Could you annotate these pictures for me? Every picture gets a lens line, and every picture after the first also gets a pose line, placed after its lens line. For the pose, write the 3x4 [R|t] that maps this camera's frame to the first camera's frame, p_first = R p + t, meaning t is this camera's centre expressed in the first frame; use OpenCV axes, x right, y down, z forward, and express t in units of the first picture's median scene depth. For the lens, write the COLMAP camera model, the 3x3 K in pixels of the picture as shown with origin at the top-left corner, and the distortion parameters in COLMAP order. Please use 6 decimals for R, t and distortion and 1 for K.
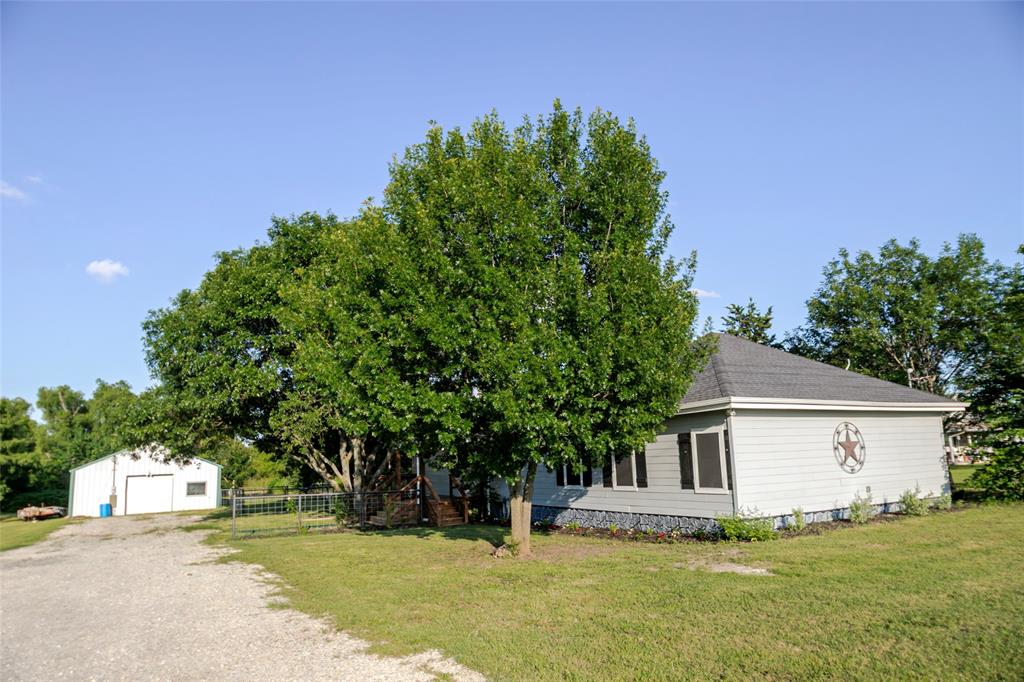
lens RADIAL K [[679.8, 0, 511.7], [0, 679.8, 339.0], [0, 0, 1]] dist [-0.033051, -0.000029]
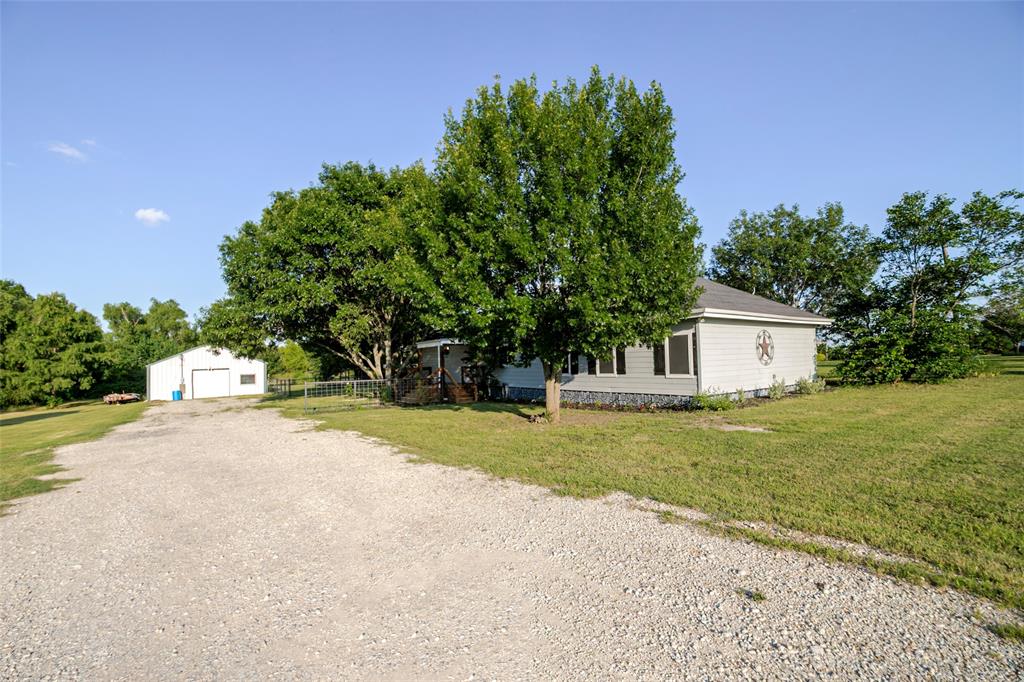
lens RADIAL K [[473.0, 0, 511.7], [0, 473.0, 342.5], [0, 0, 1]] dist [-0.019675, -0.000913]
pose [[0.993011, 0.010282, 0.117574, -0.114058], [-0.025992, 0.990792, 0.132877, 0.024451], [-0.115125, -0.135004, 0.984134, 0.063315]]
